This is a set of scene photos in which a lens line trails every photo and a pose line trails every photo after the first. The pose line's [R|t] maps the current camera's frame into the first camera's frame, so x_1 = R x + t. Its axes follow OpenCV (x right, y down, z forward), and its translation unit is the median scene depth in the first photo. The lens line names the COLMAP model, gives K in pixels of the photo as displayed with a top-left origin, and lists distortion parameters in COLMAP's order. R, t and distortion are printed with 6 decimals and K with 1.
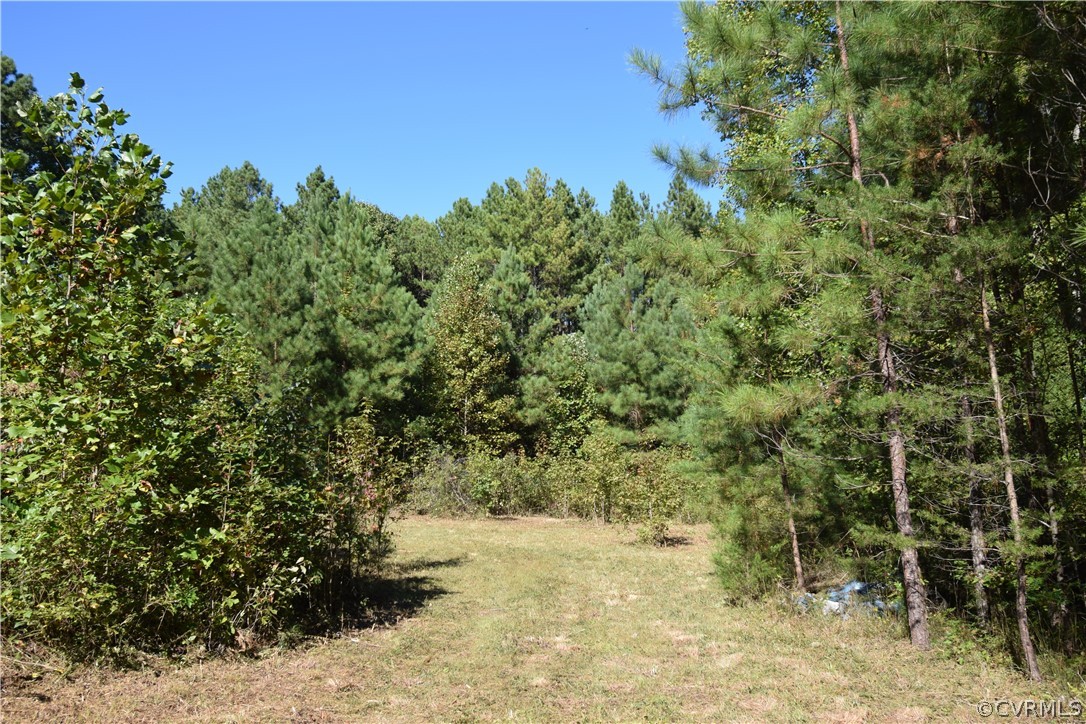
lens RADIAL K [[896.0, 0, 542.7], [0, 896.0, 362.5], [0, 0, 1]] dist [0.018049, 0.001297]
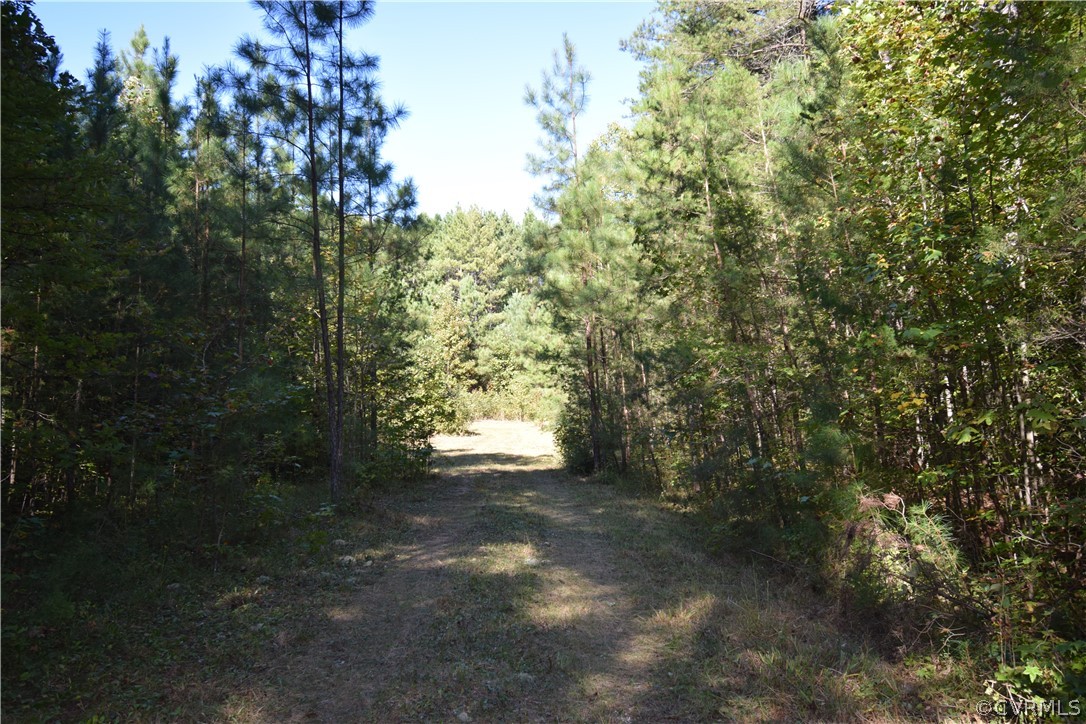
lens RADIAL K [[896.0, 0, 542.9], [0, 896.0, 362.8], [0, 0, 1]] dist [0.018049, 0.001297]
pose [[0.995158, -0.006740, 0.098061, -0.069604], [-0.001565, 0.996434, 0.084366, -0.114532], [-0.098280, -0.084111, 0.991598, -0.884277]]
